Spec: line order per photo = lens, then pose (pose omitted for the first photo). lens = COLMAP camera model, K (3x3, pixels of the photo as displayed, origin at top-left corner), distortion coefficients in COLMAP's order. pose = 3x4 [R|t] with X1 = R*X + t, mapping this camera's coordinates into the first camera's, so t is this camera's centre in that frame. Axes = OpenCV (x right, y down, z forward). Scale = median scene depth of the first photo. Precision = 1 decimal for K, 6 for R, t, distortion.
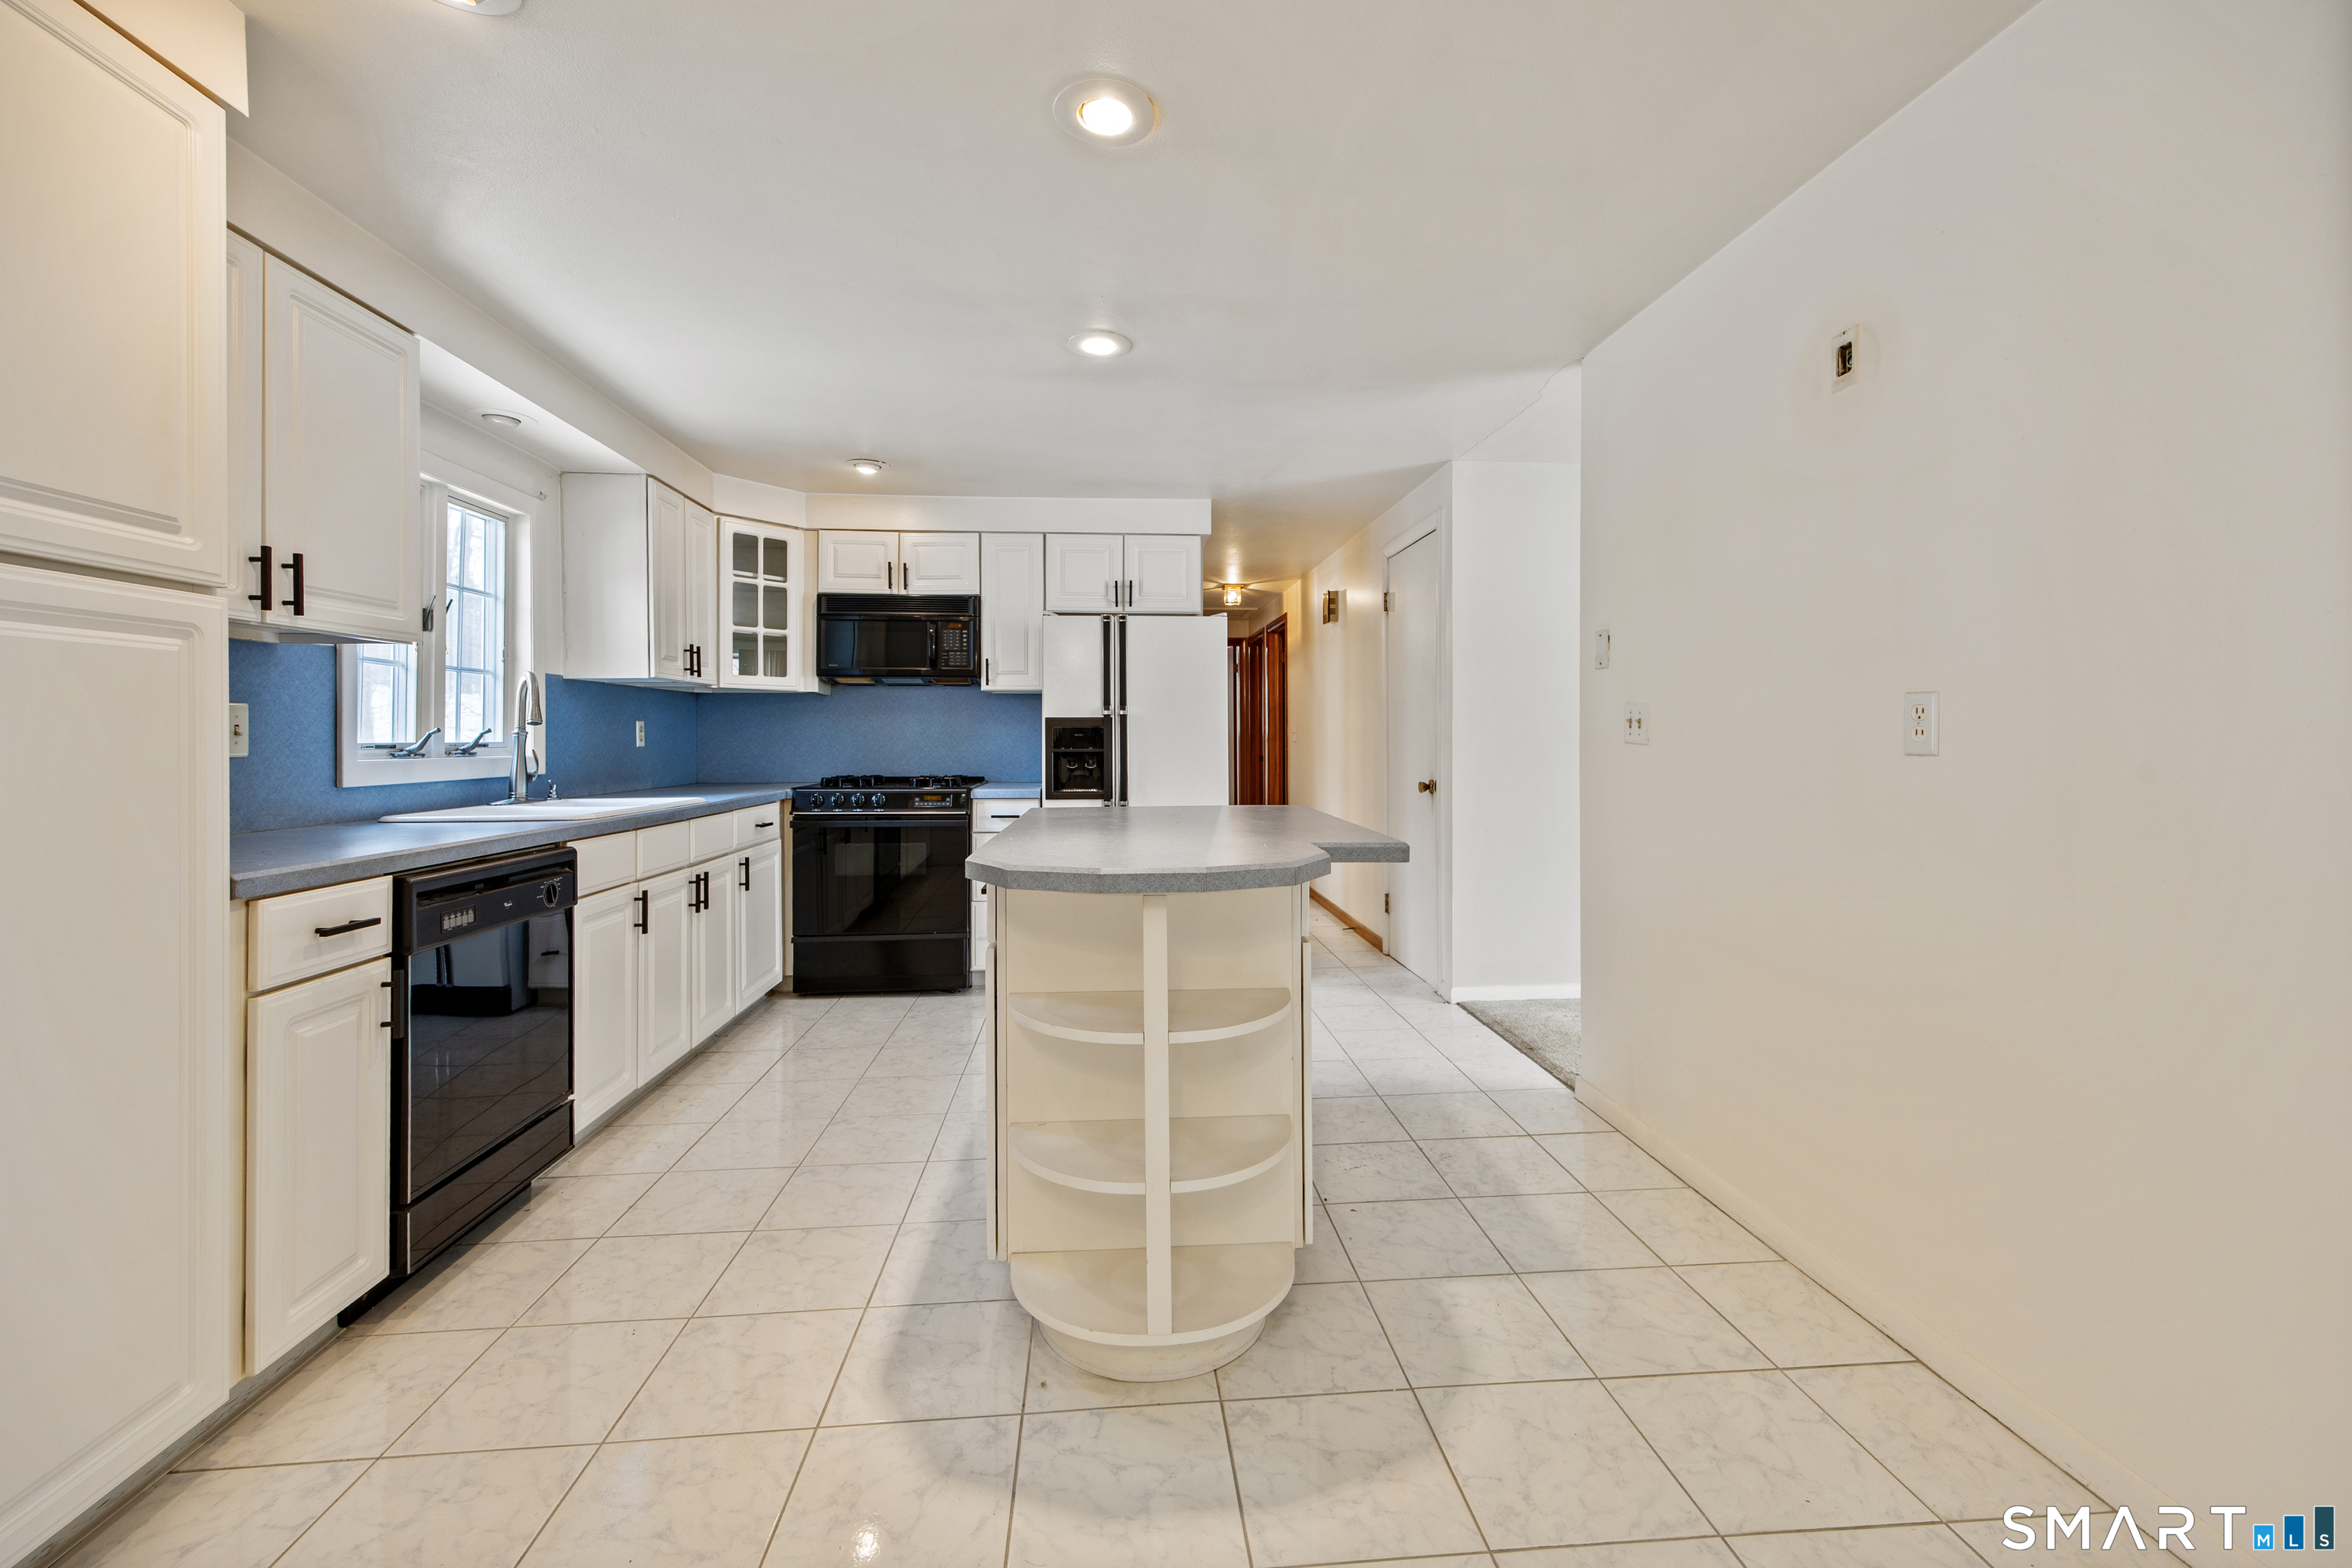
lens RADIAL K [[976.7, 0, 1184.9], [0, 976.7, 729.2], [0, 0, 1]] dist [0.015296, -0.000085]
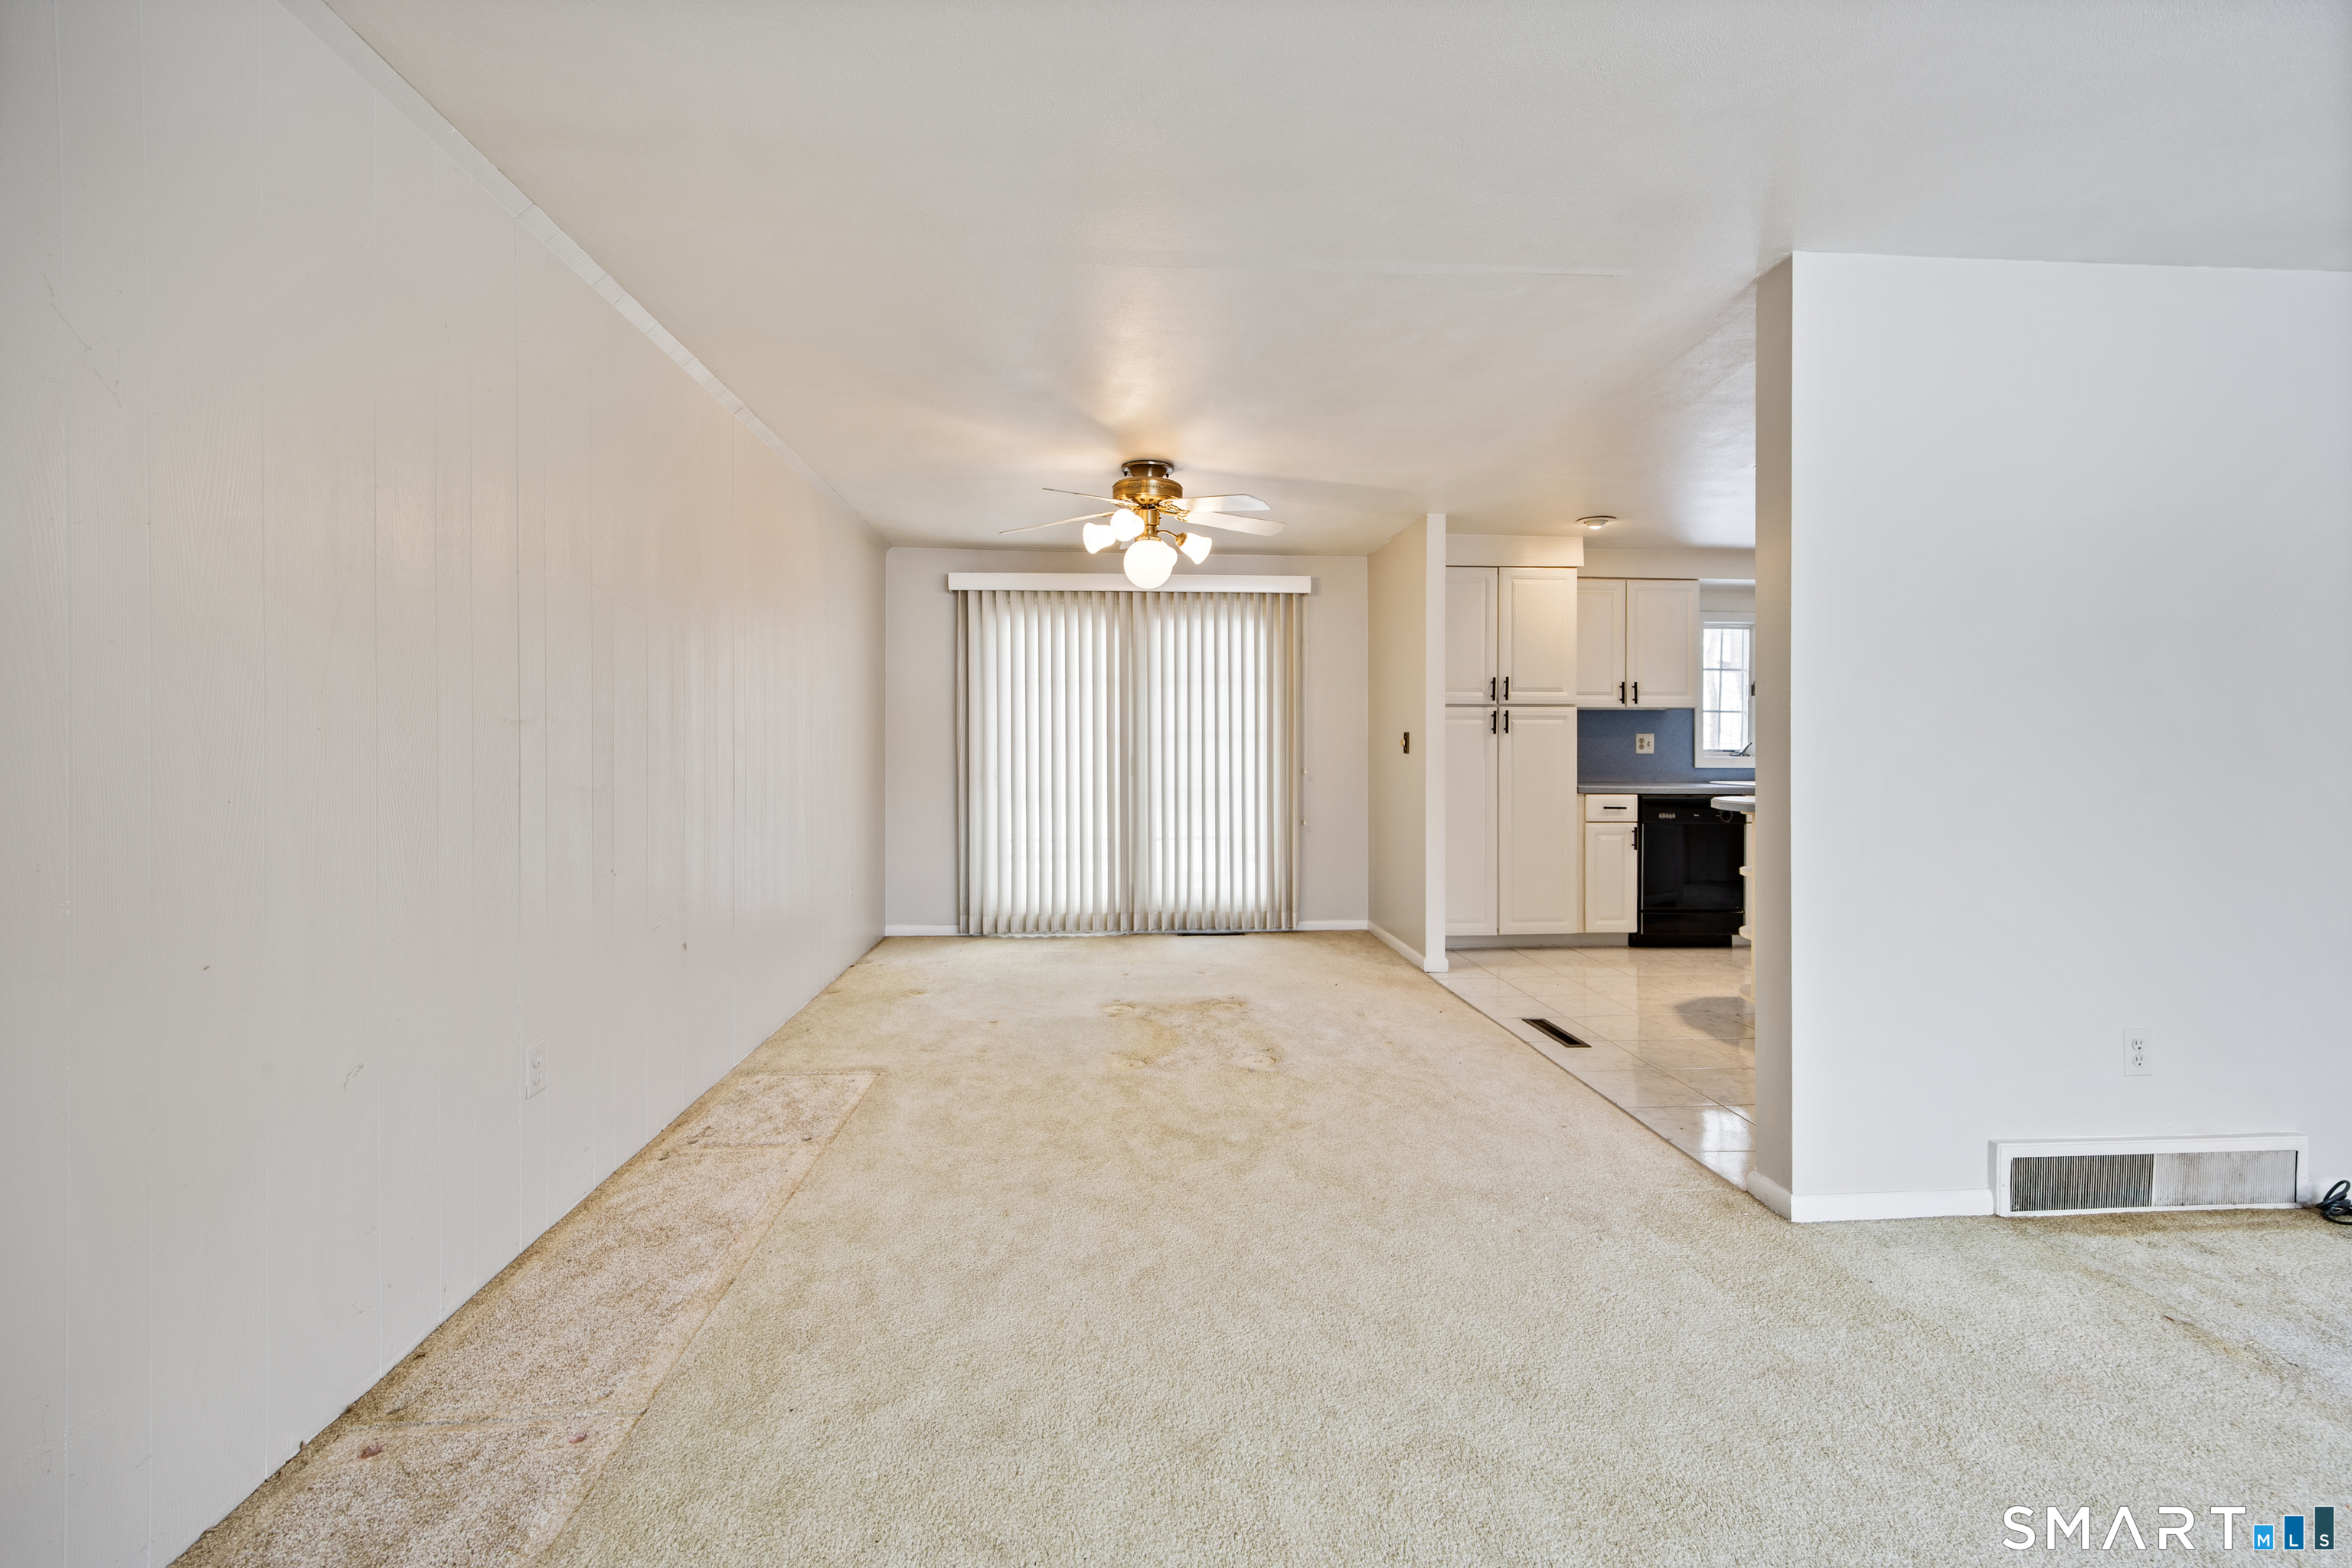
lens RADIAL K [[962.5, 0, 1175.8], [0, 962.5, 754.6], [0, 0, 1]] dist [0.011375, -0.000171]
pose [[0.005762, 0.015355, -0.999865, 1.456226], [0.002553, 0.999879, 0.015370, -0.011473], [0.999980, -0.002641, 0.005722, -0.264830]]
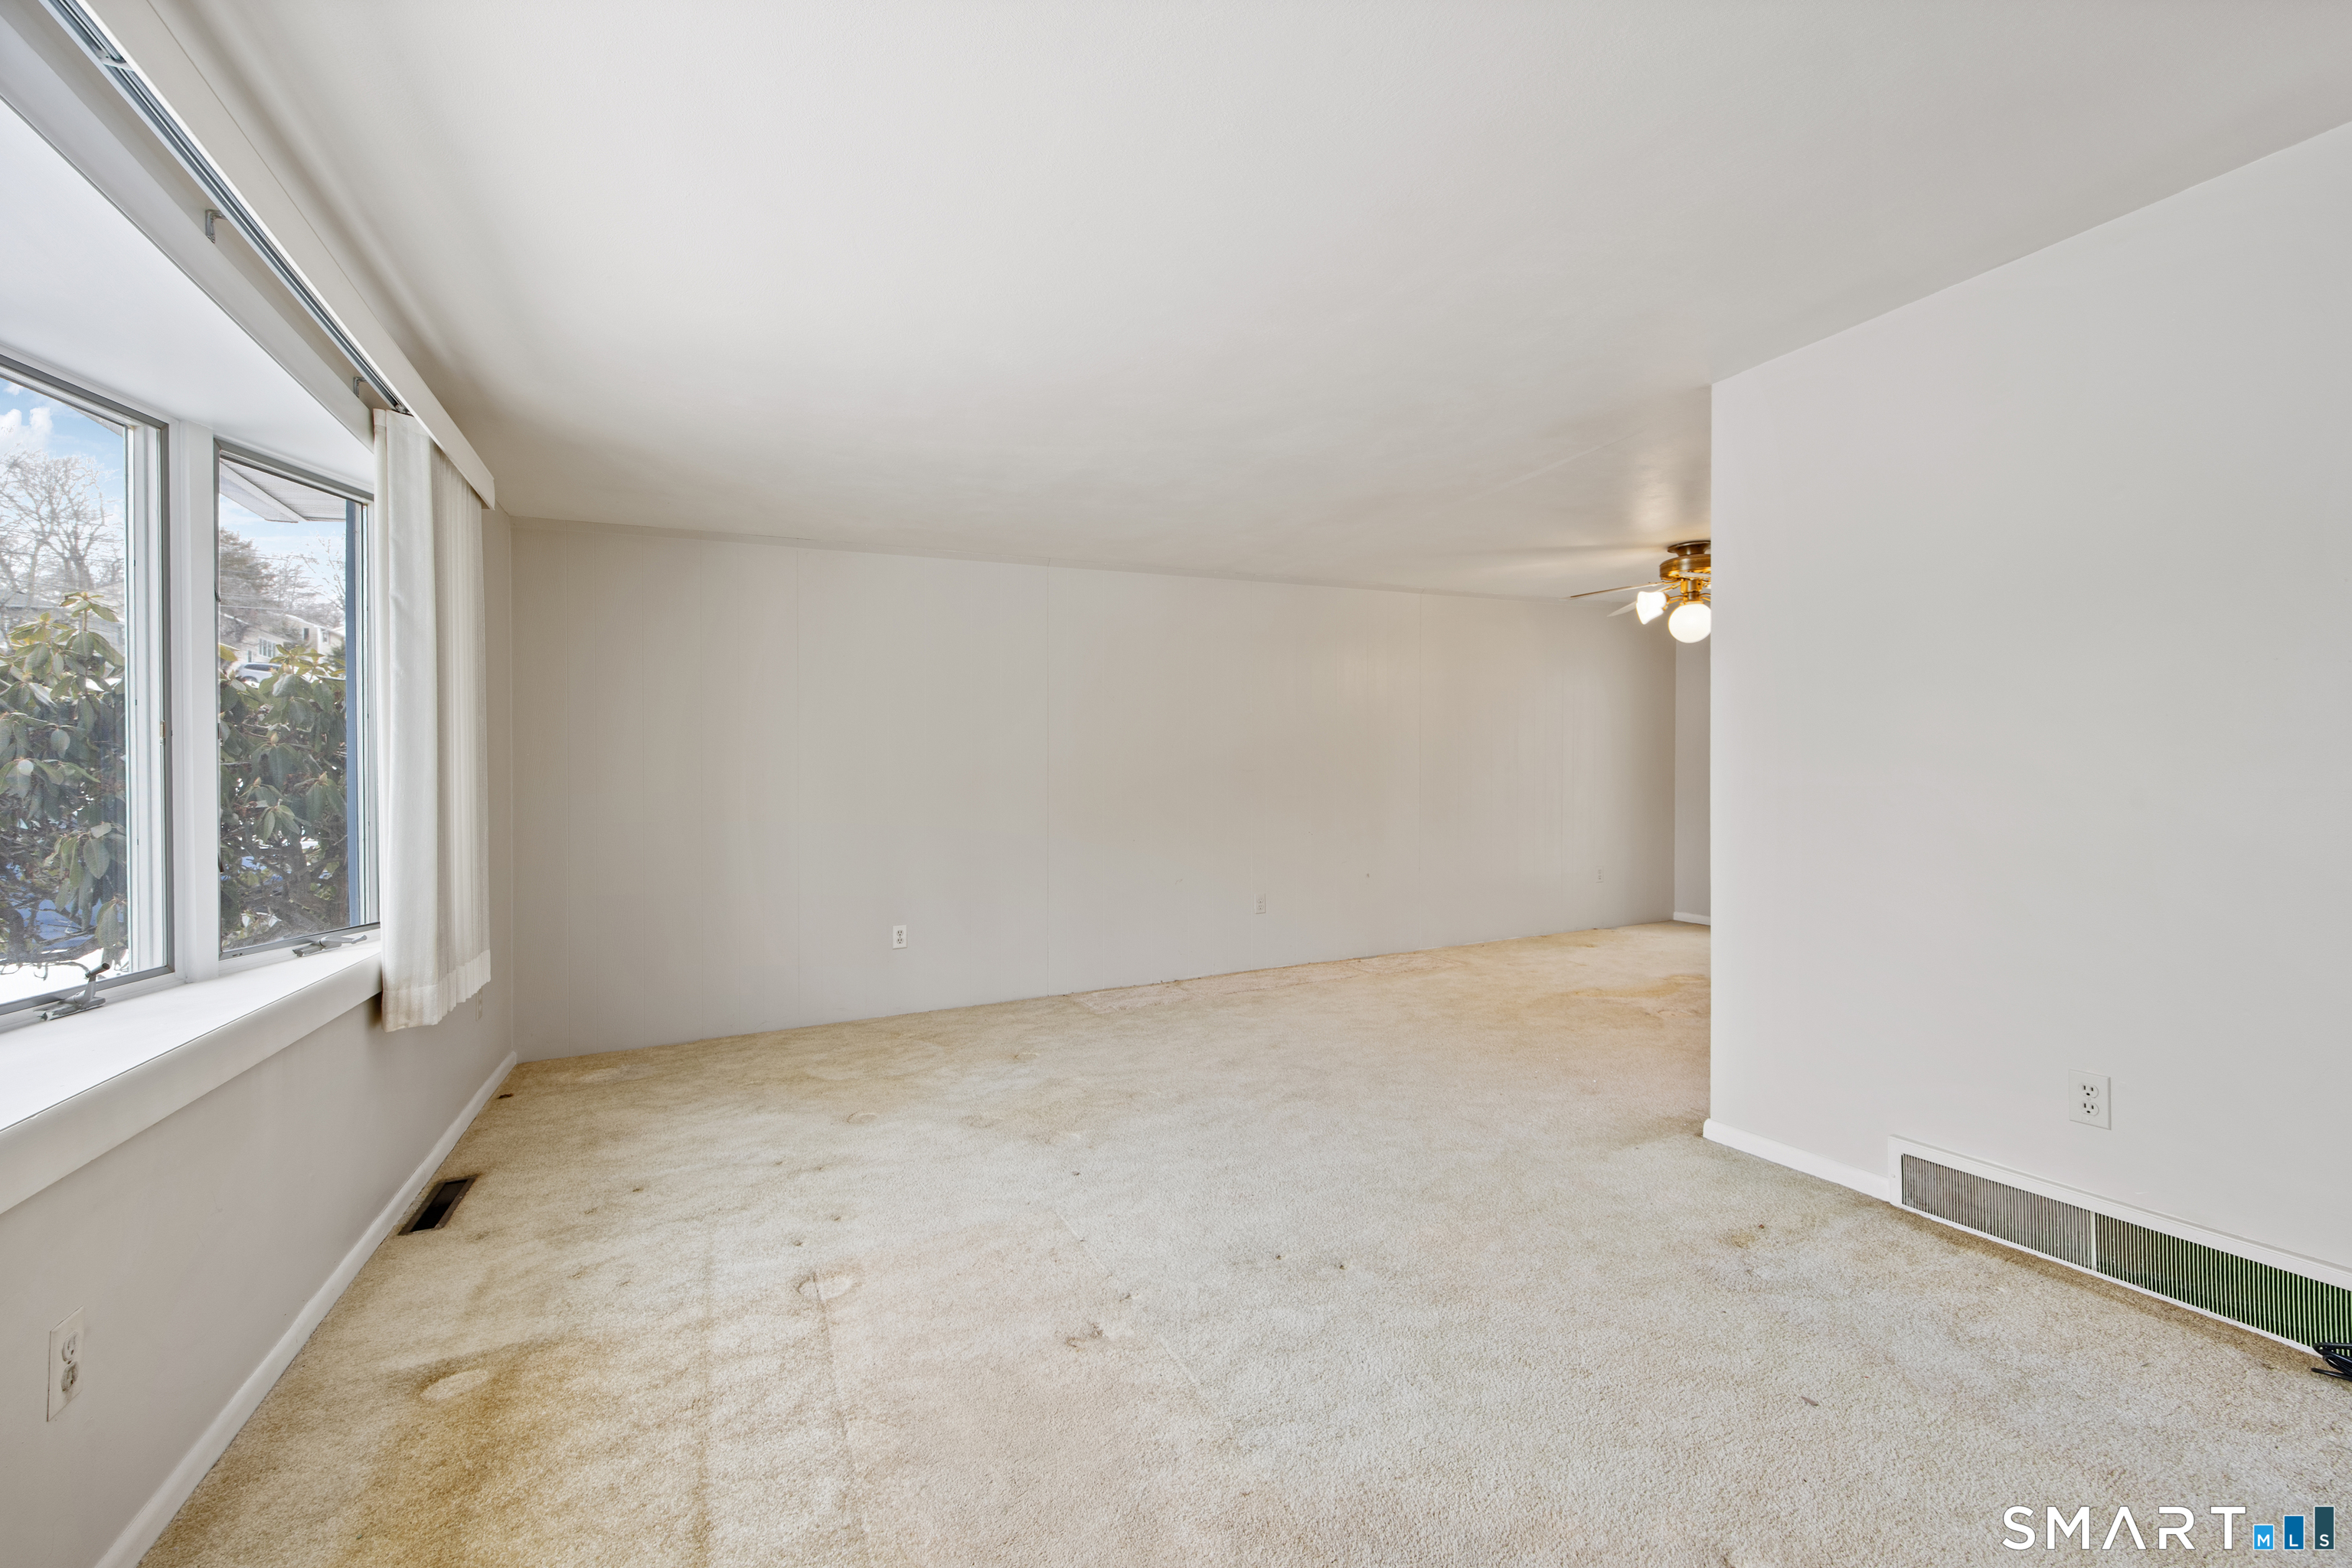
lens RADIAL K [[972.0, 0, 1162.7], [0, 972.0, 755.1], [0, 0, 1]] dist [0.016117, -0.000309]
pose [[-0.938746, 0.016896, -0.344196, 1.565721], [0.028752, 0.999155, -0.029372, -0.003711], [0.343409, -0.037469, -0.938438, 1.160942]]
